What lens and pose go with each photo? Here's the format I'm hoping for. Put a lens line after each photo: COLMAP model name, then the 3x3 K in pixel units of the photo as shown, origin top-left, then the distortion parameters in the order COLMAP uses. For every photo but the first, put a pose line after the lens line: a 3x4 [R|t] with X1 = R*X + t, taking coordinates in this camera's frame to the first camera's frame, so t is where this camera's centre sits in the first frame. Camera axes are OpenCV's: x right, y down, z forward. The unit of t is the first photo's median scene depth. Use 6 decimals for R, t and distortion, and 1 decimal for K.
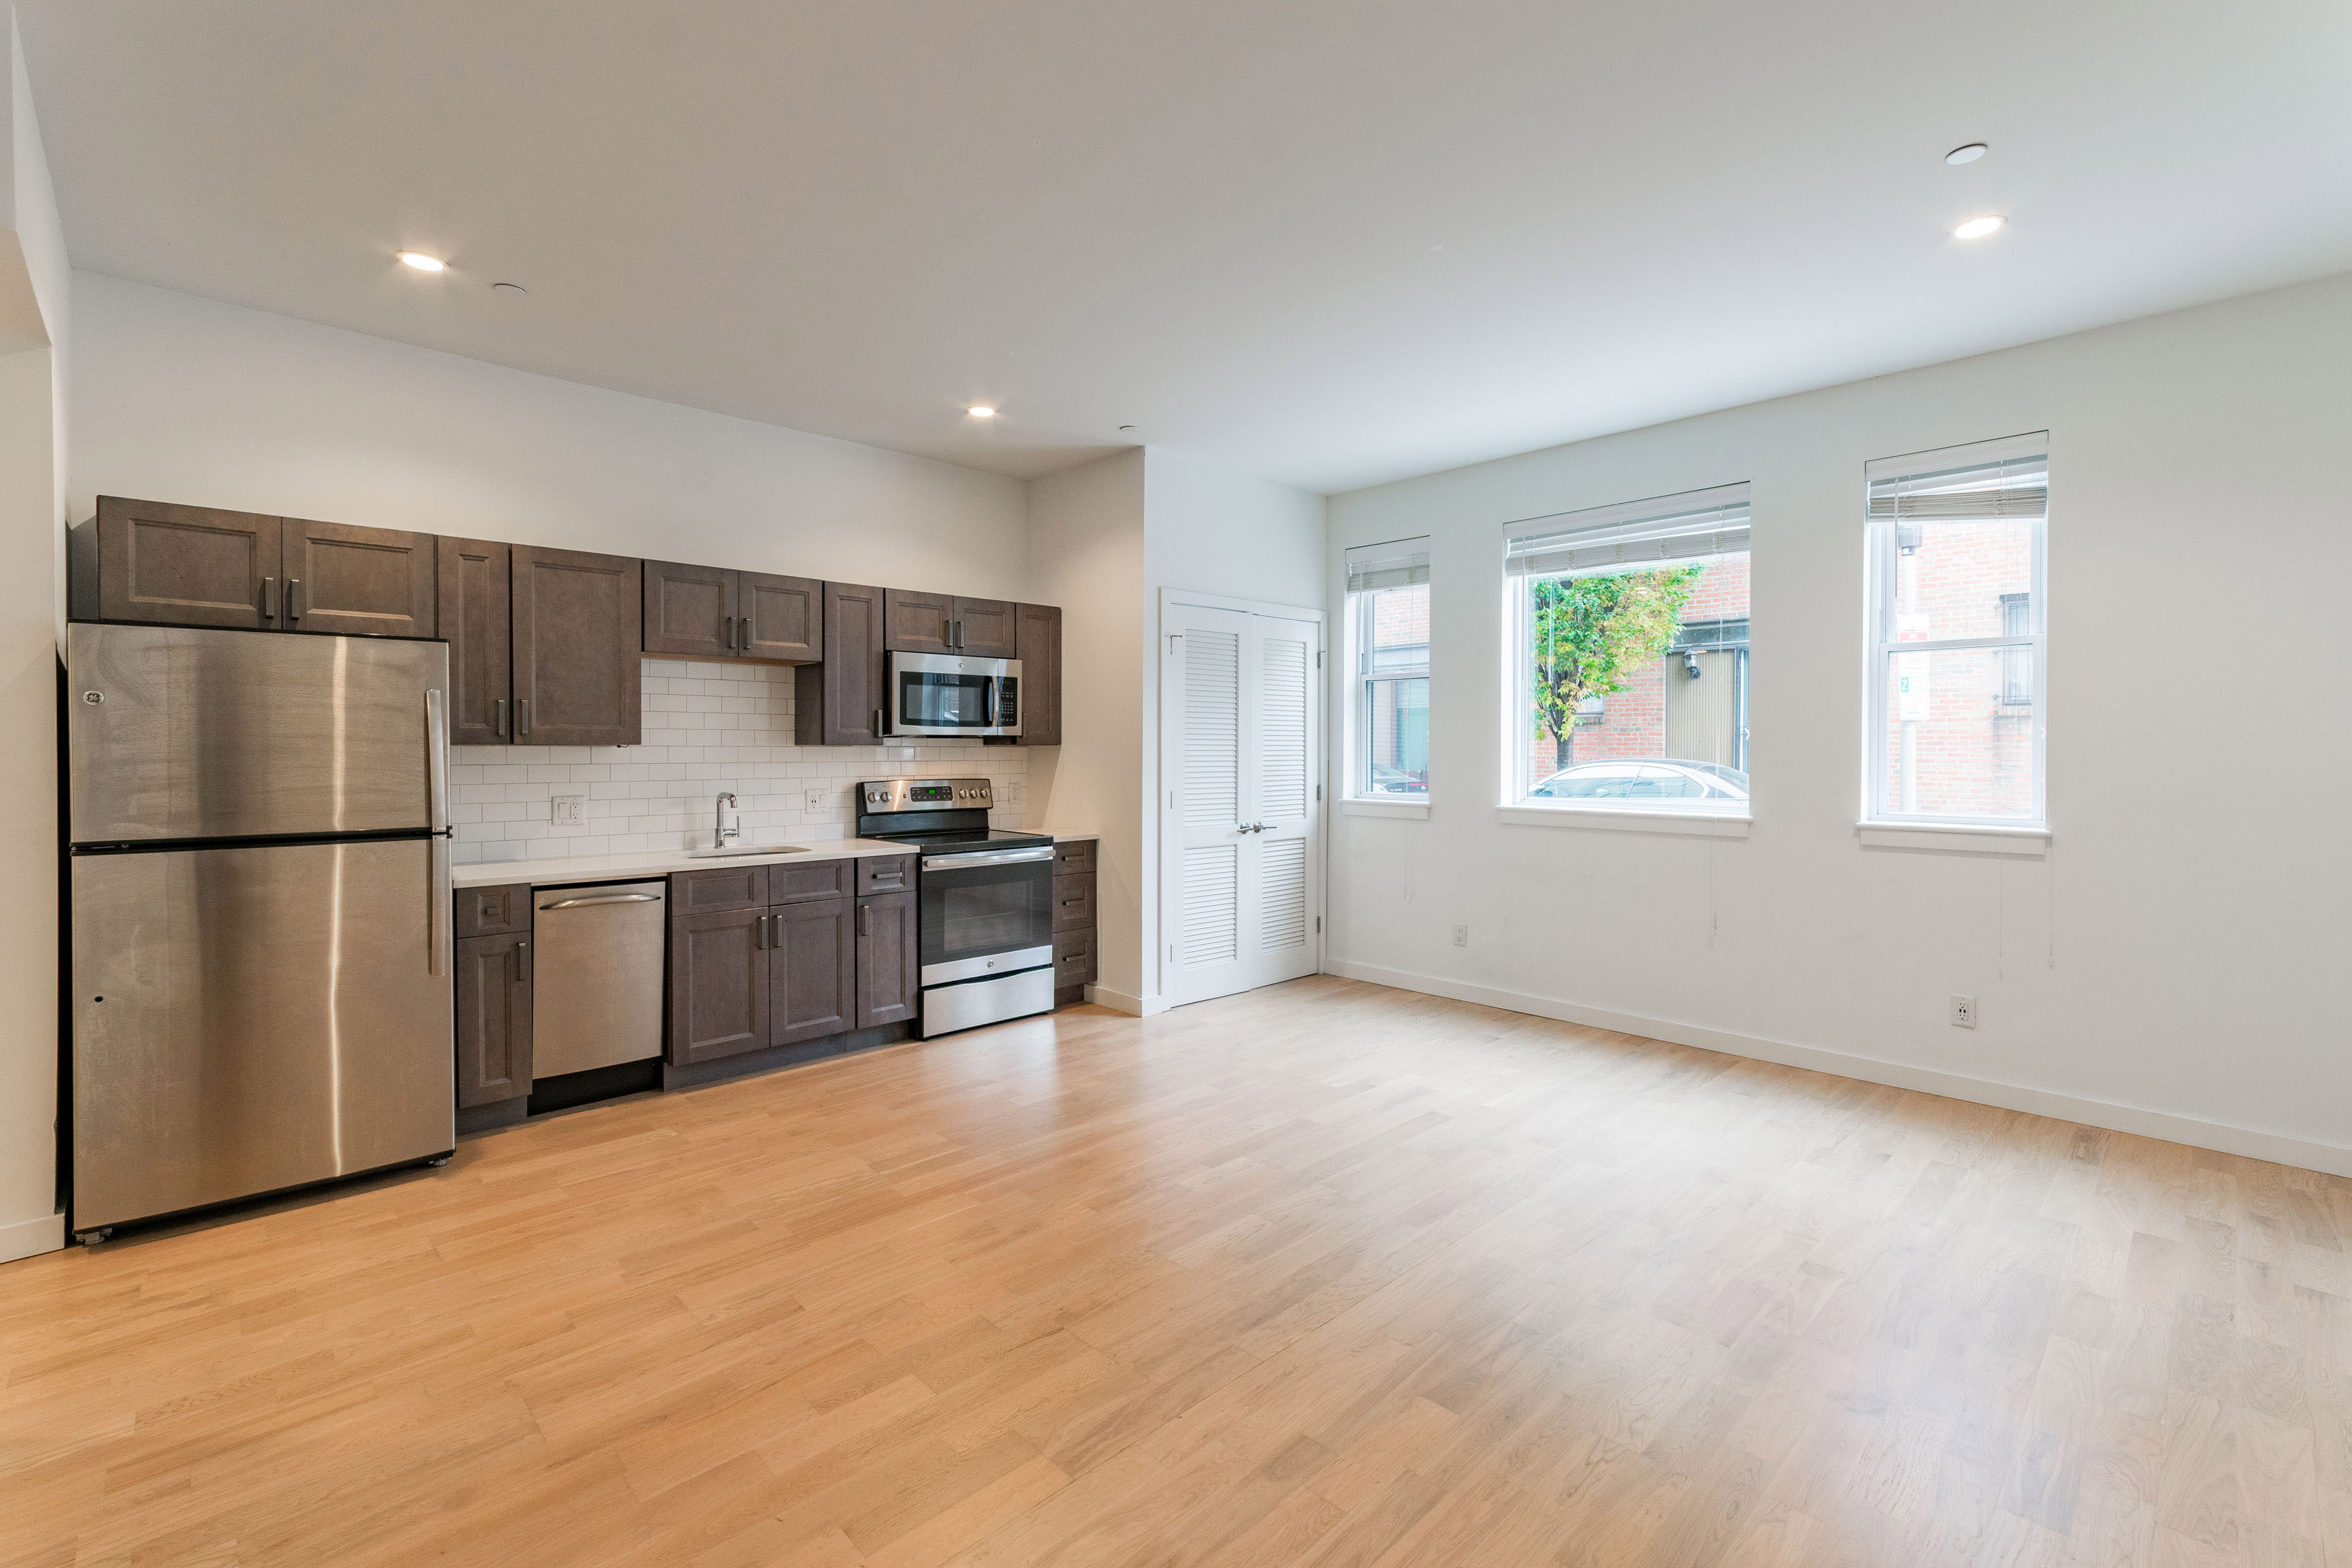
lens RADIAL K [[1016.3, 0, 1236.1], [0, 1016.3, 754.9], [0, 0, 1]] dist [-0.000289, 0.000628]
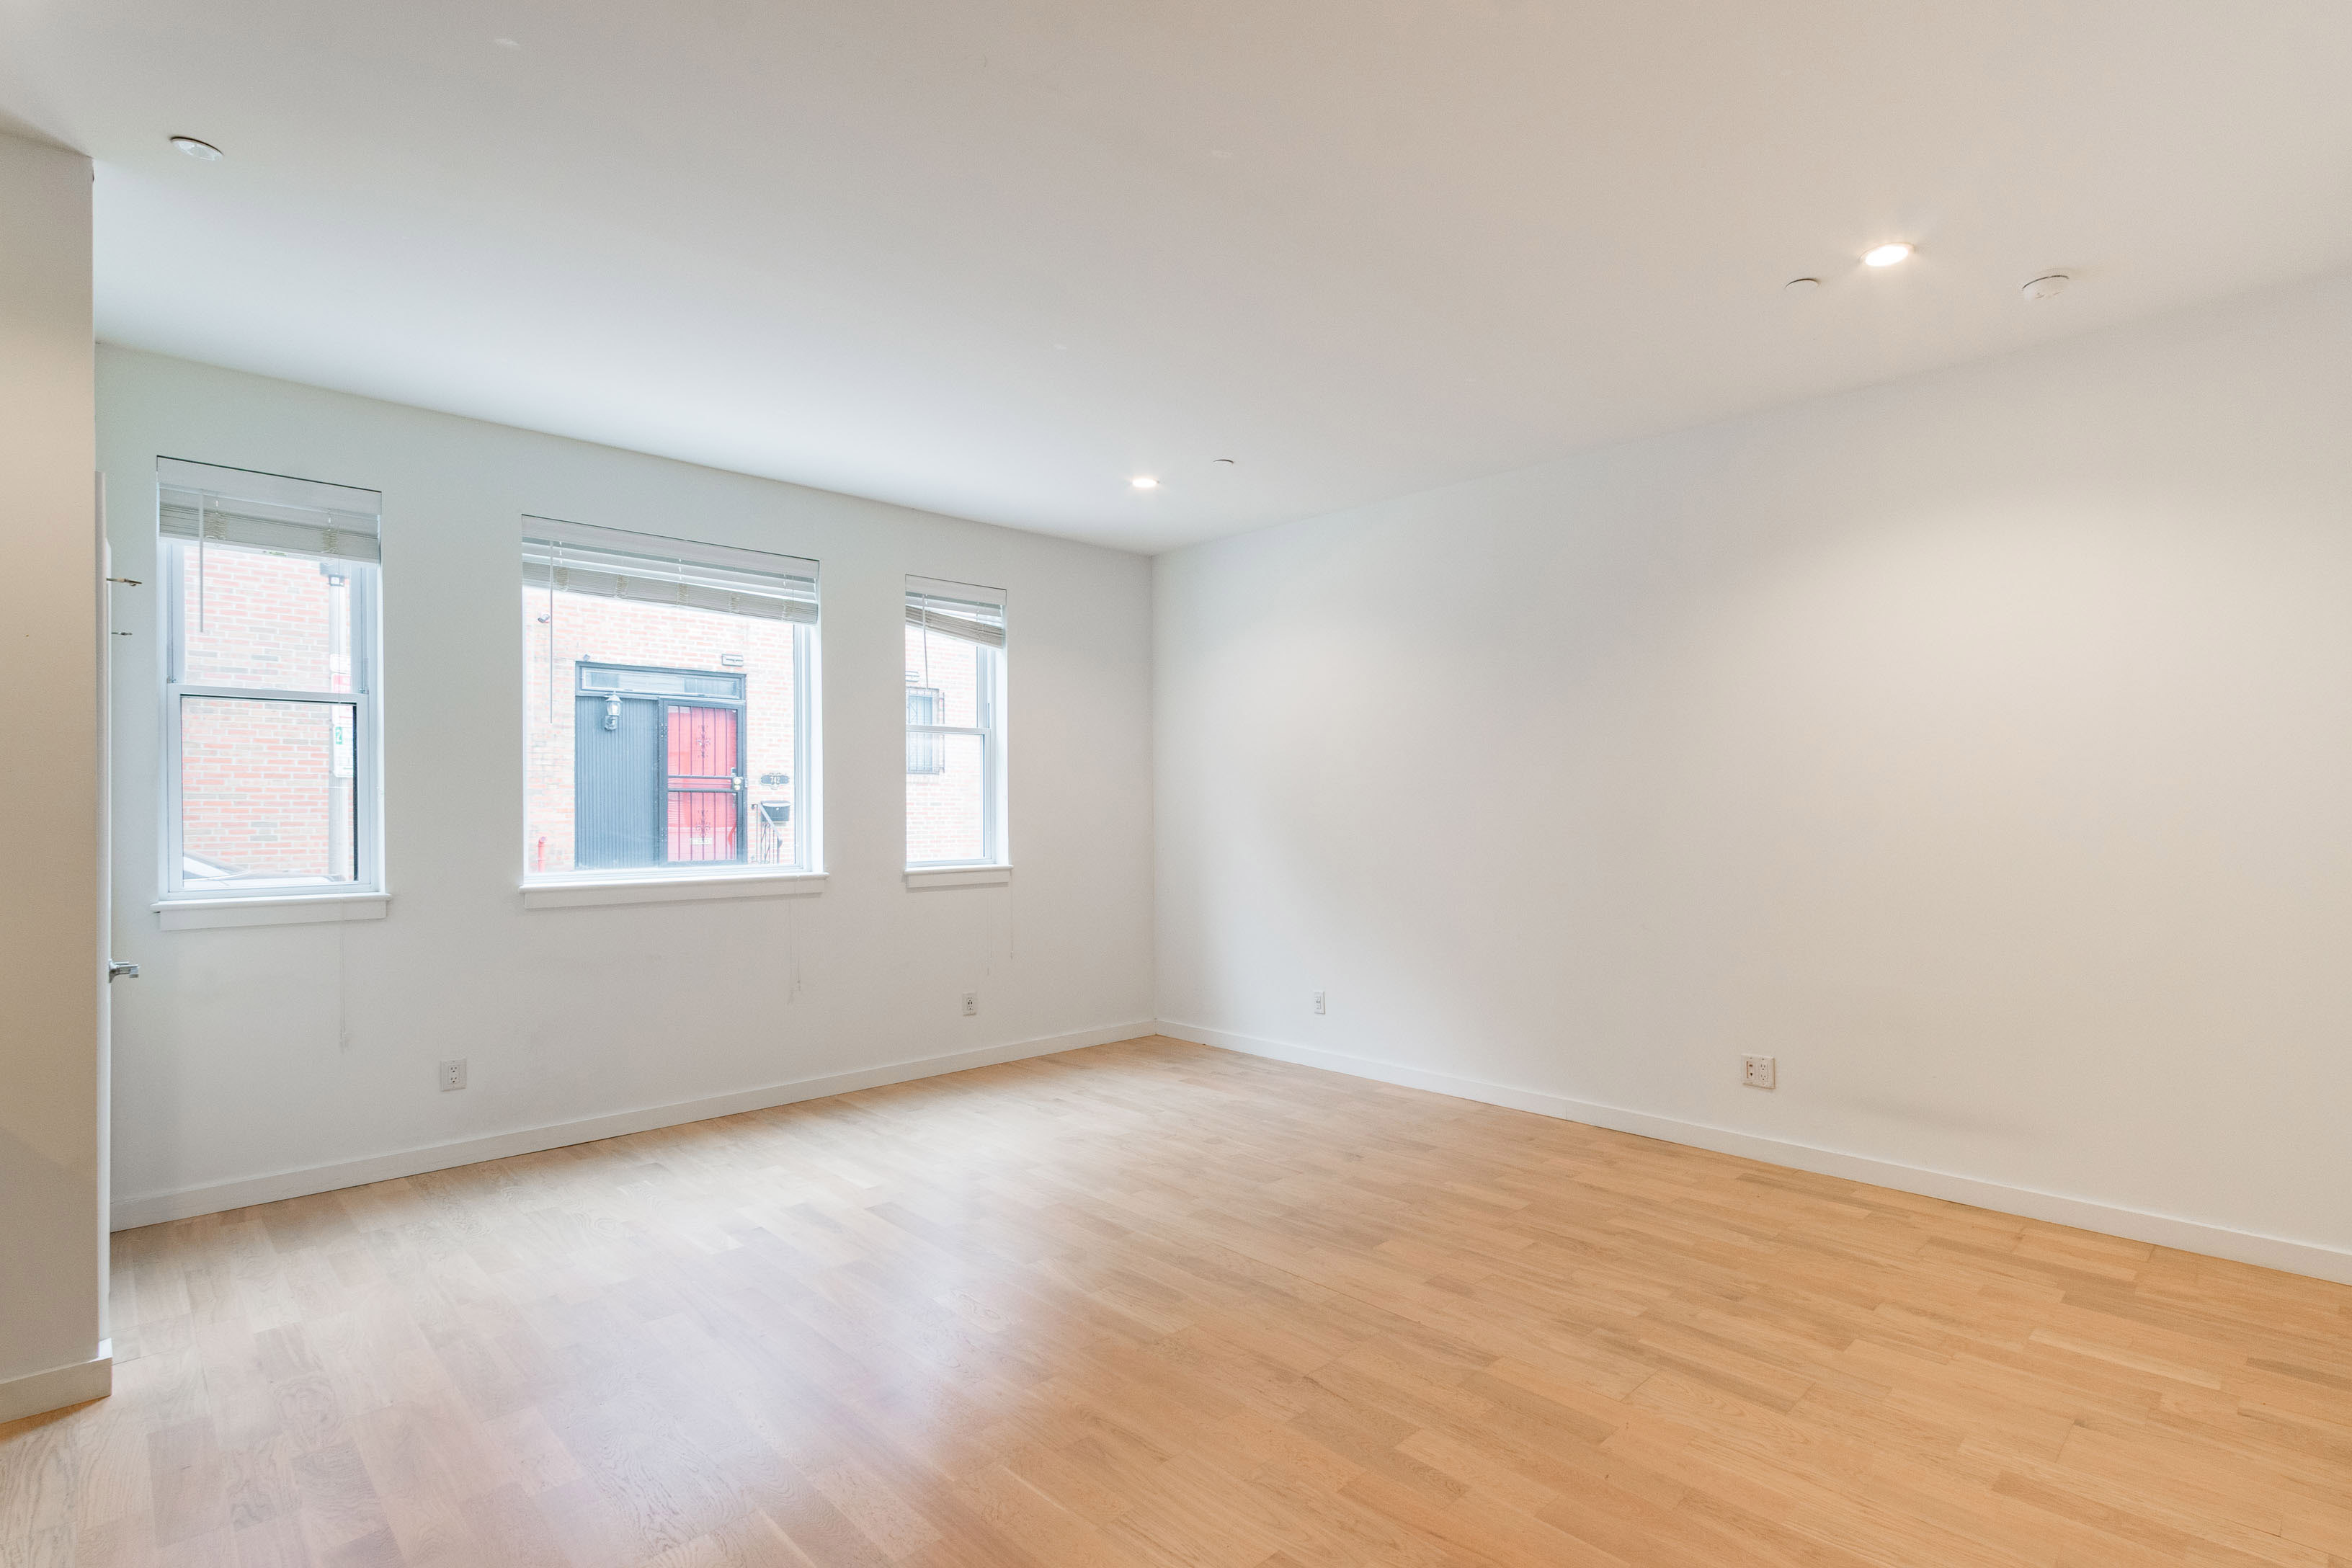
lens RADIAL K [[1110.0, 0, 1249.9], [0, 1110.0, 793.1], [0, 0, 1]] dist [0.003130, 0.000495]
pose [[0.017023, 0.012257, 0.999780, -0.723207], [0.009416, 0.999879, -0.012418, -0.004343], [-0.999811, 0.009625, 0.016906, 0.576316]]
